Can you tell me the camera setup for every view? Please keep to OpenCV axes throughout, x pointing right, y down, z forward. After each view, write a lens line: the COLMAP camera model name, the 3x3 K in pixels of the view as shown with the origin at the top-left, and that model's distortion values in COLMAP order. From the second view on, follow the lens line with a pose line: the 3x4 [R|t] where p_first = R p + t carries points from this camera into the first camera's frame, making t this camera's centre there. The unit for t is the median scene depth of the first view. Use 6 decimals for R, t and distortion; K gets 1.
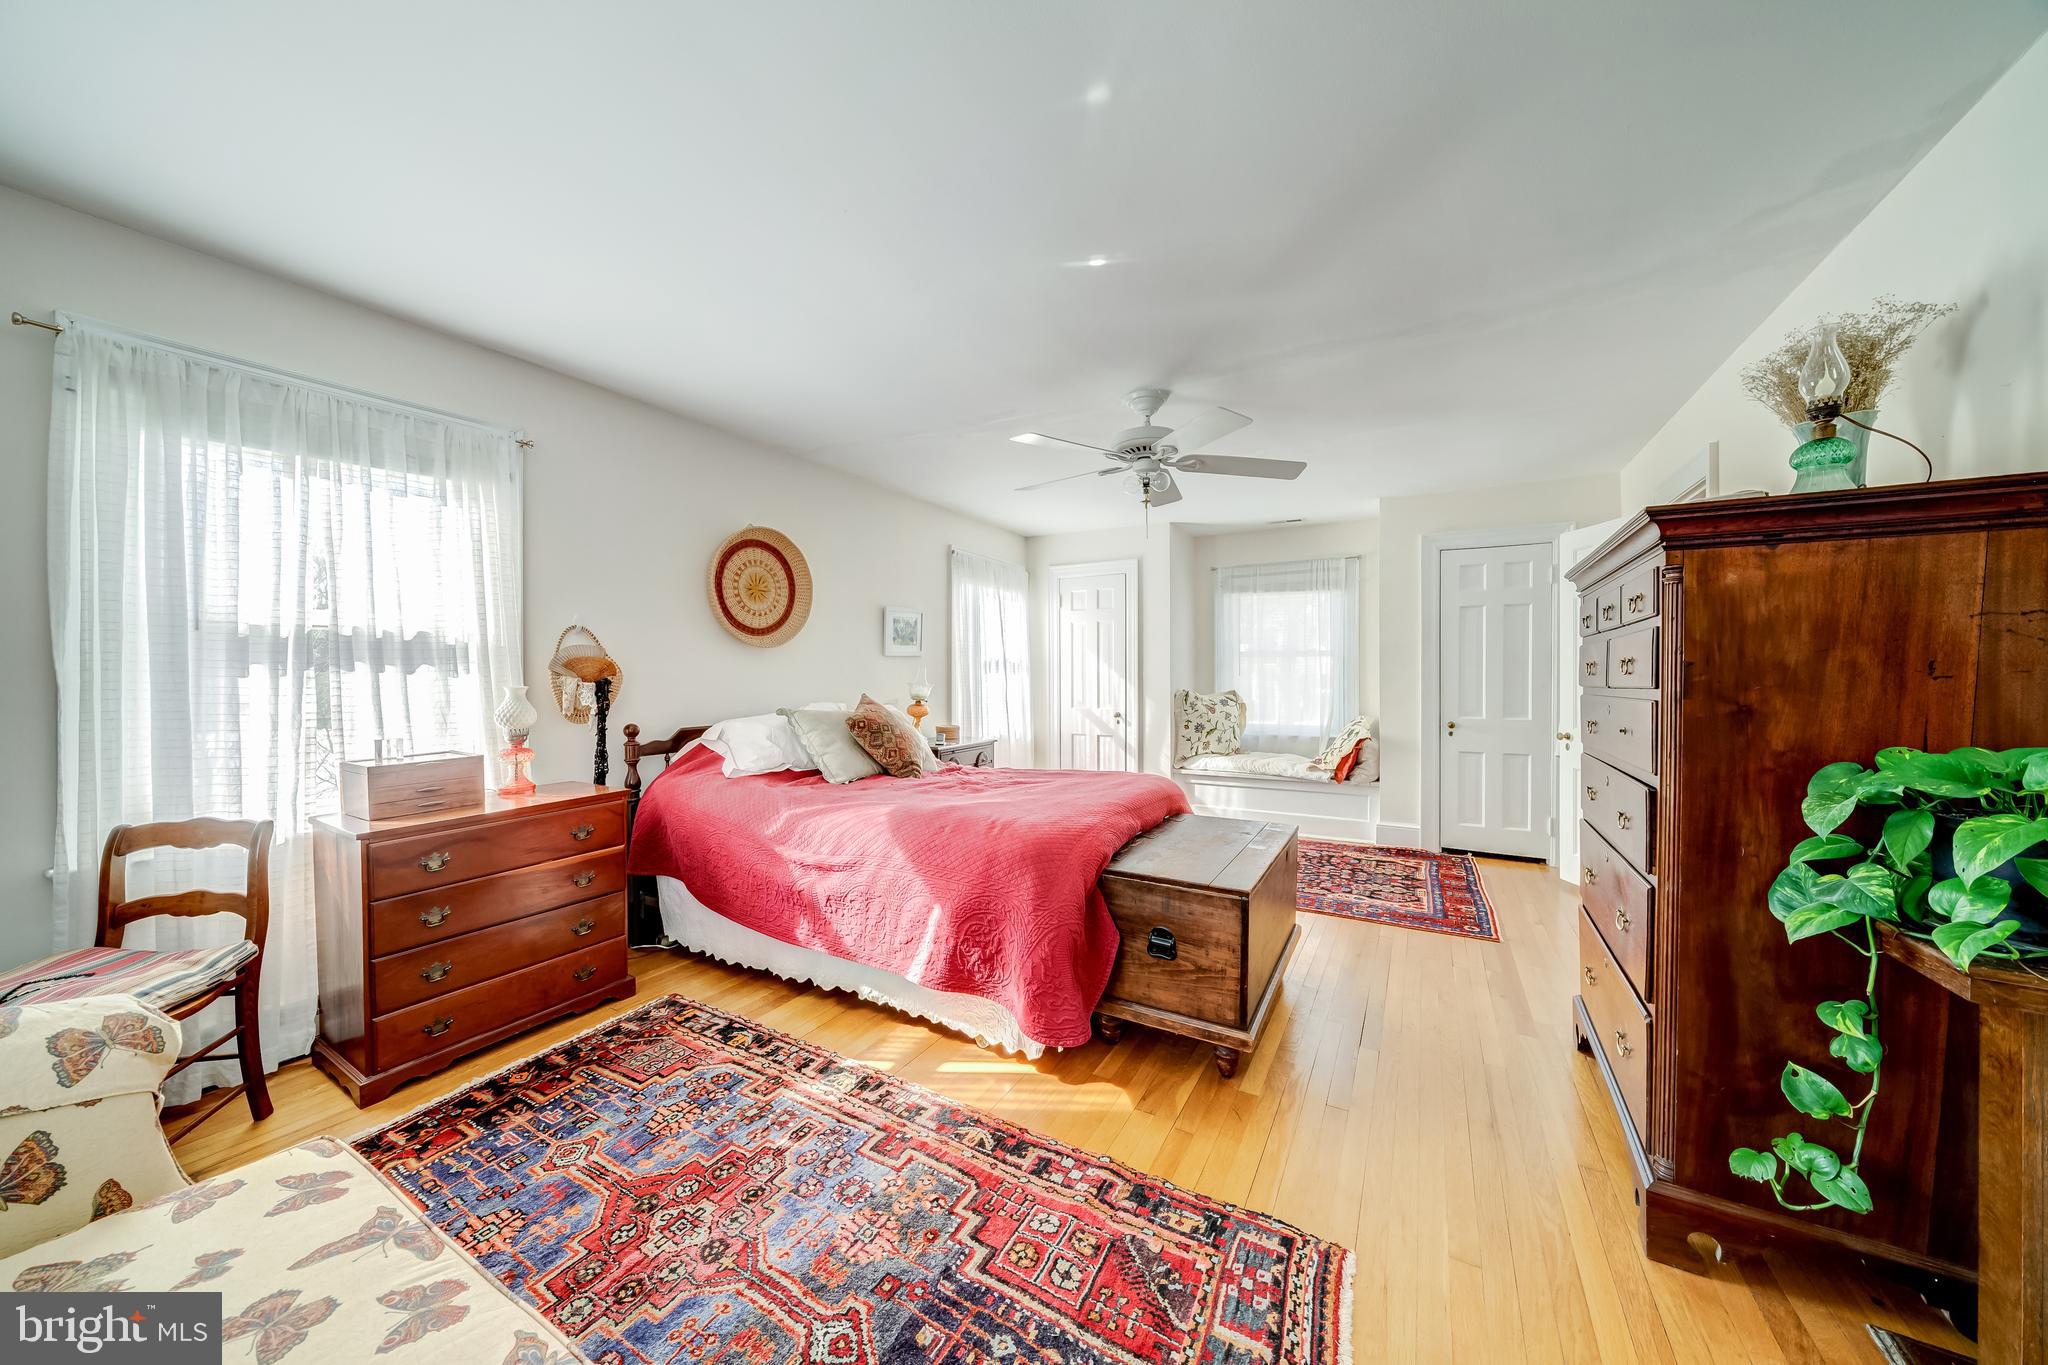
lens RADIAL K [[697.8, 0, 1020.3], [0, 697.8, 676.8], [0, 0, 1]] dist [-0.006076, 0.000639]
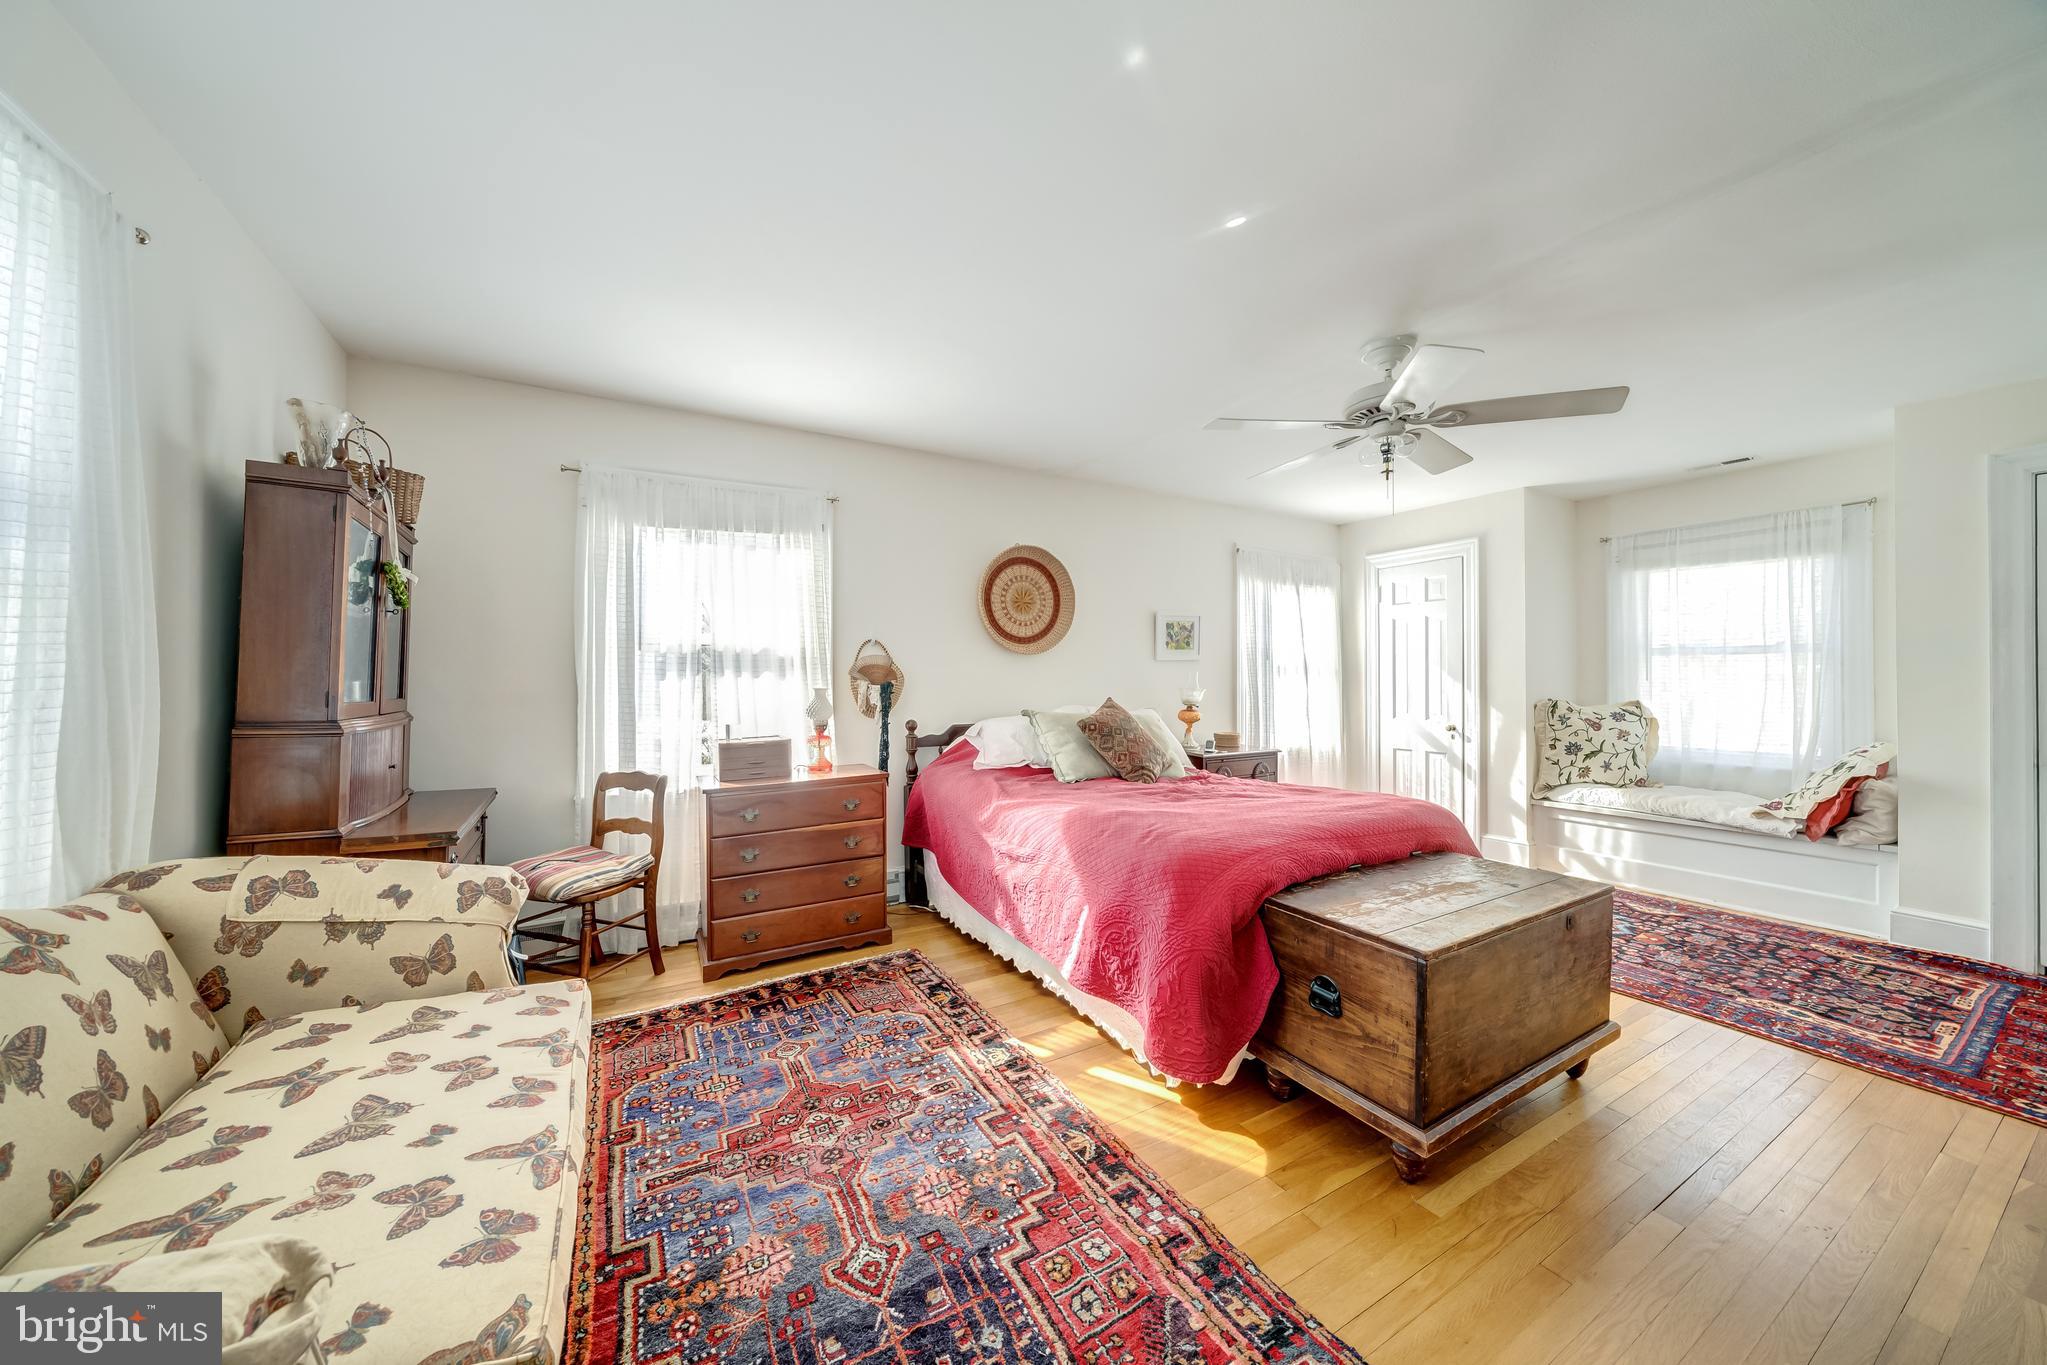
lens RADIAL K [[697.5, 0, 1023.7], [0, 697.5, 676.9], [0, 0, 1]] dist [-0.006076, 0.000639]
pose [[0.863232, -0.001722, -0.504804, 0.302362], [-0.002269, 0.999971, -0.007291, 0.002433], [0.504802, 0.007439, 0.863203, 0.080000]]
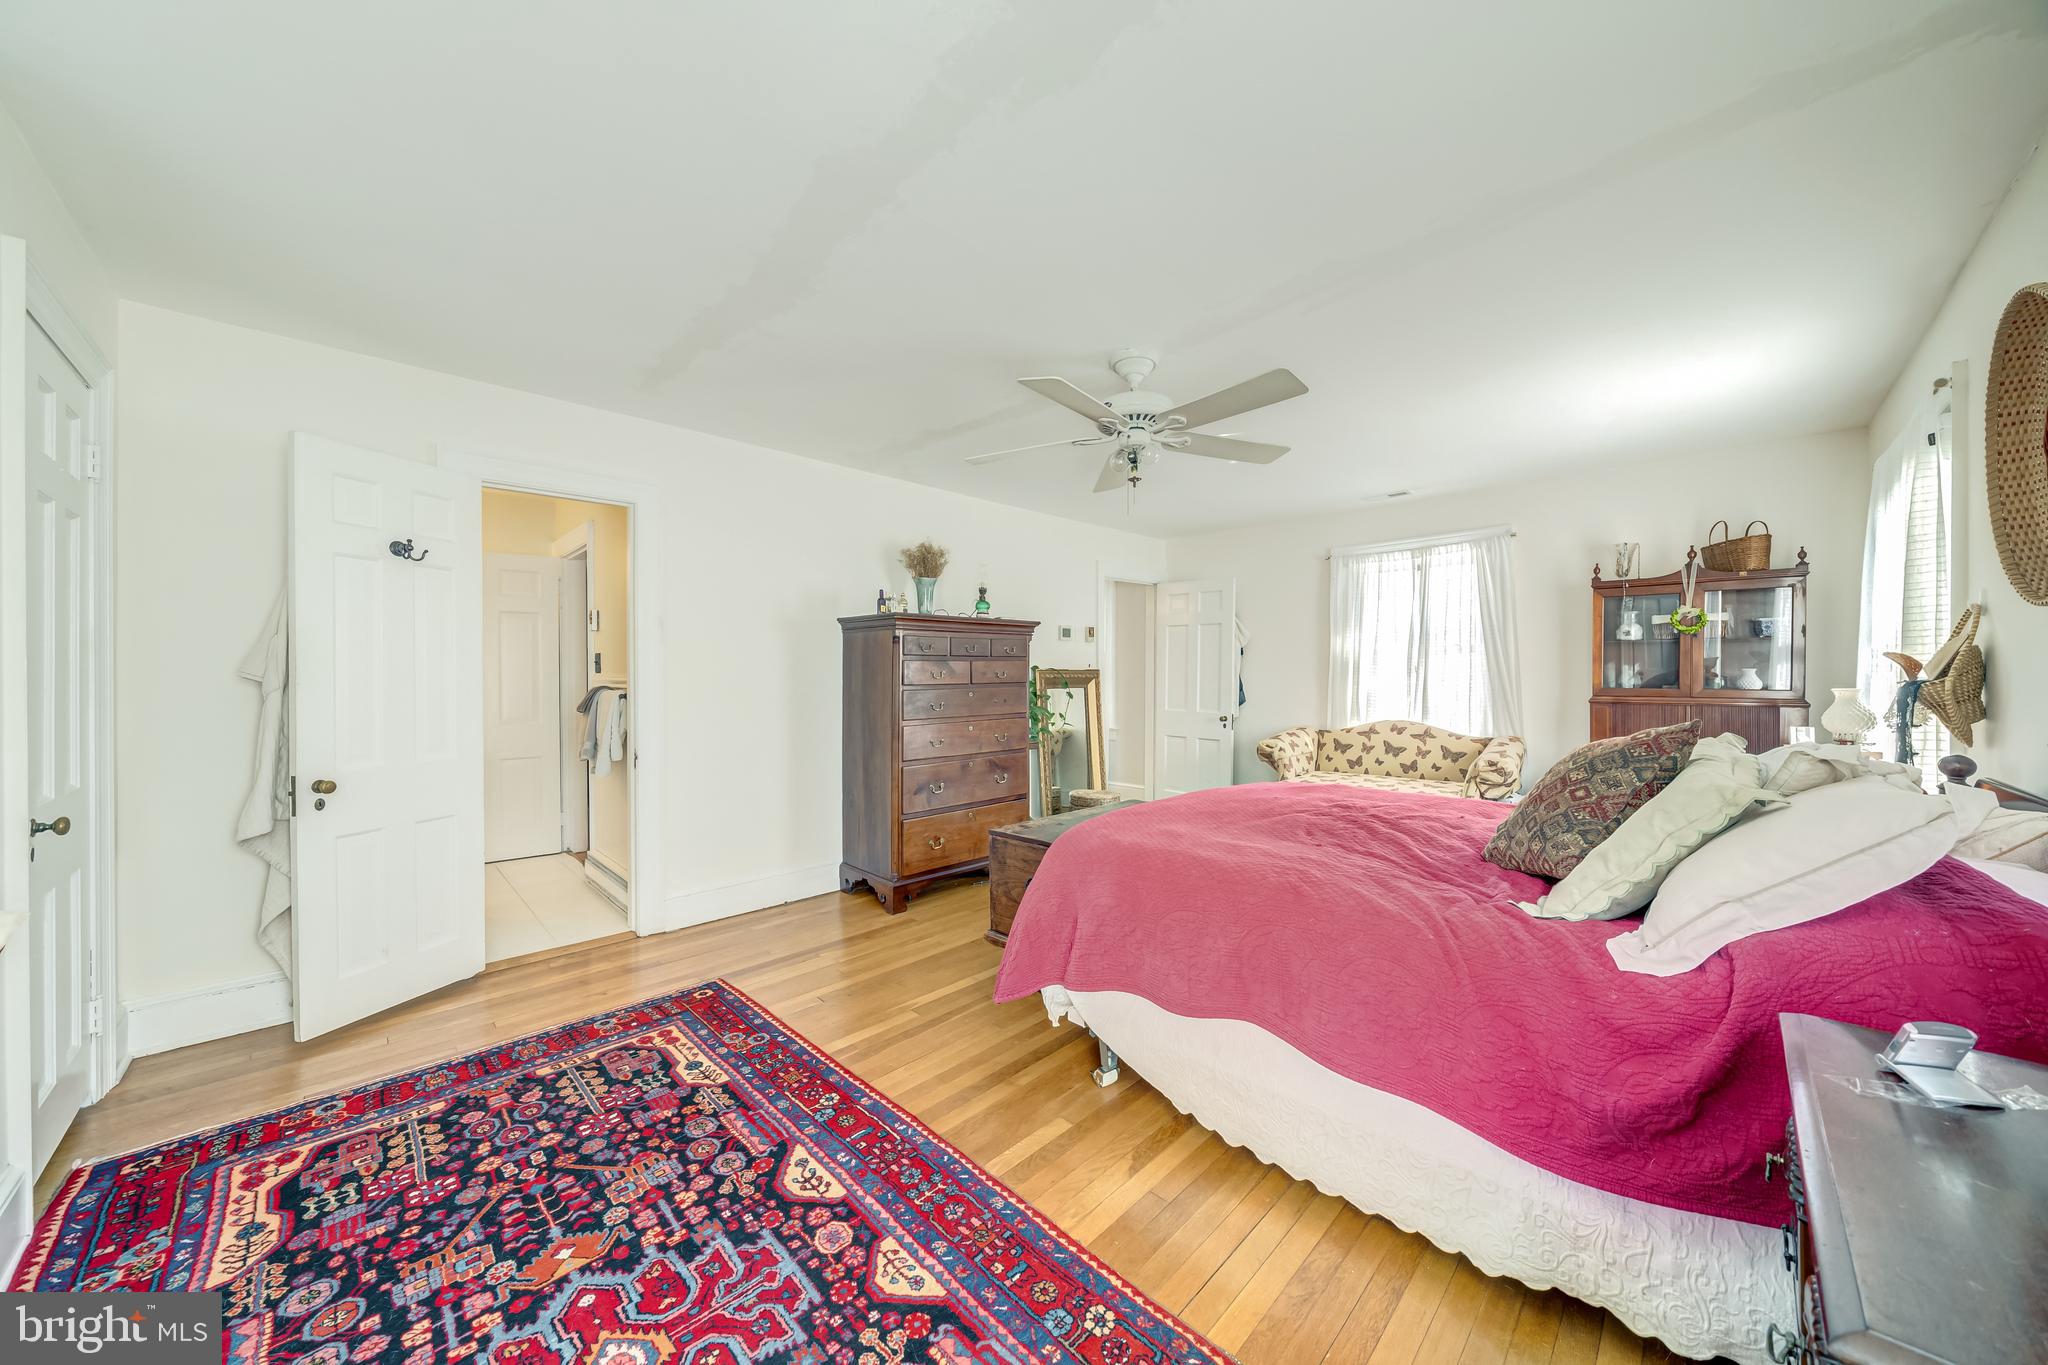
lens RADIAL K [[697.8, 0, 1028.5], [0, 697.8, 684.9], [0, 0, 1]] dist [-0.006076, 0.000639]
pose [[-0.967131, 0.001754, 0.254273, 0.122487], [0.004603, 0.999933, 0.010612, -0.000860], [-0.254238, 0.011434, -0.967074, 2.483980]]
